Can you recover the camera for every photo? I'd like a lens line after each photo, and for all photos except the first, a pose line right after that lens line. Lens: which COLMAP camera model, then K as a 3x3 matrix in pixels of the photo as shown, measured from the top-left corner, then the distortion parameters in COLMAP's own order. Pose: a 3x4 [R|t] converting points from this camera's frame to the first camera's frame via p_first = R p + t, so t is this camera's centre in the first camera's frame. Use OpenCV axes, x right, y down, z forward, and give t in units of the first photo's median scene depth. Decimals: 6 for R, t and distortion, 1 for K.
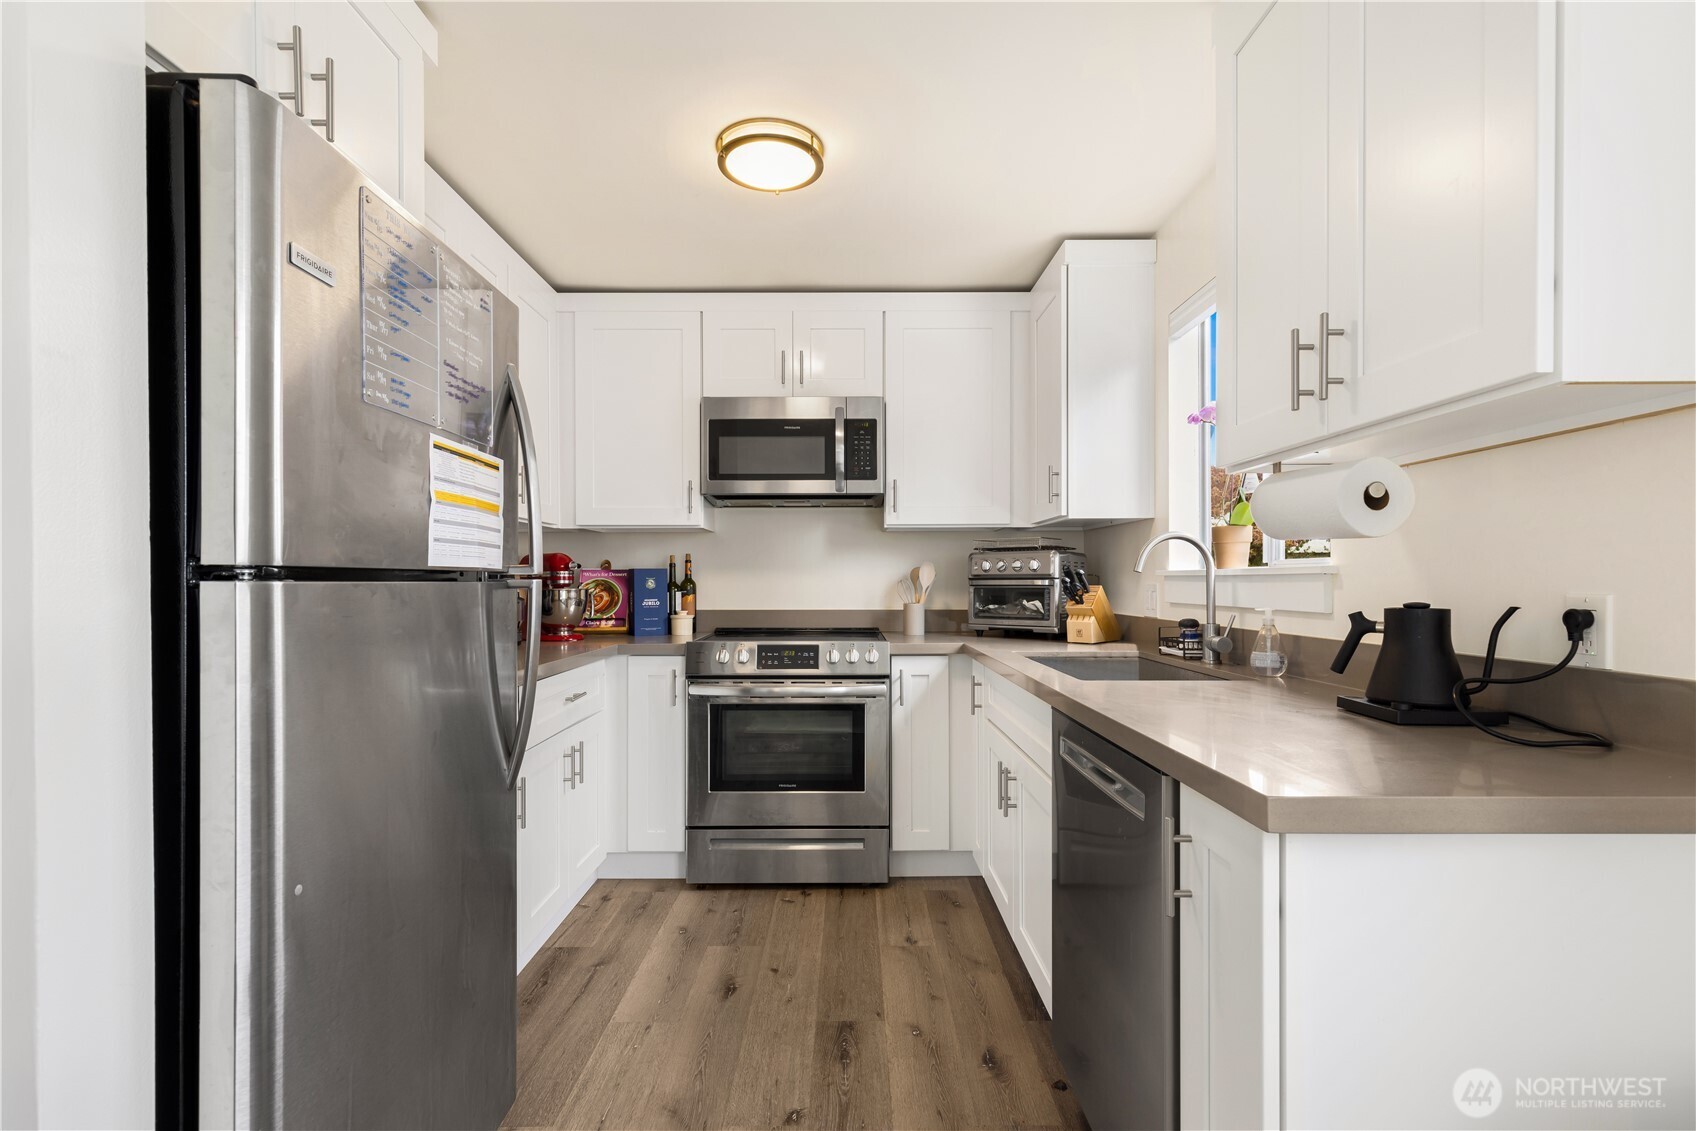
lens RADIAL K [[783.6, 0, 849.5], [0, 783.6, 577.0], [0, 0, 1]] dist [0.018850, -0.003050]
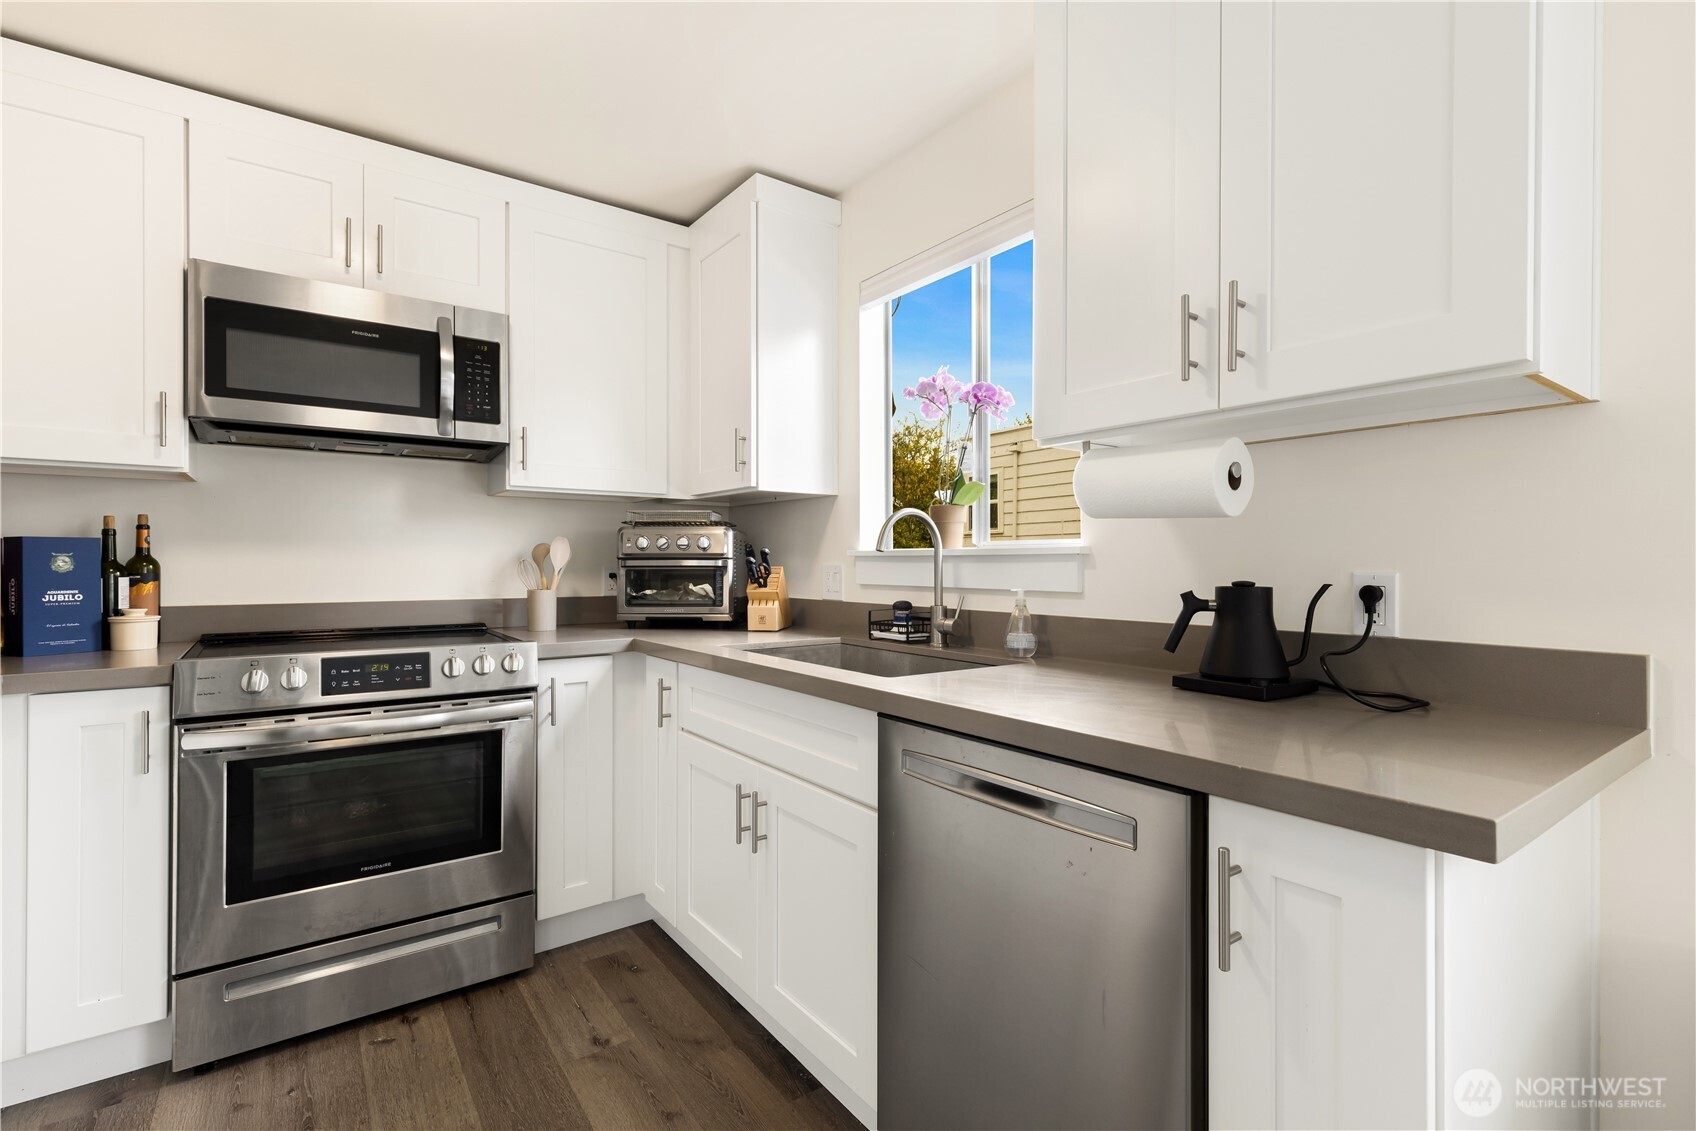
lens RADIAL K [[783.6, 0, 849.4], [0, 783.6, 559.9], [0, 0, 1]] dist [0.018850, -0.003050]
pose [[0.808207, 0.005355, 0.588874, -0.150314], [-0.005747, 0.999983, -0.001205, 0.003712], [-0.588870, -0.002411, 0.808224, 0.219447]]
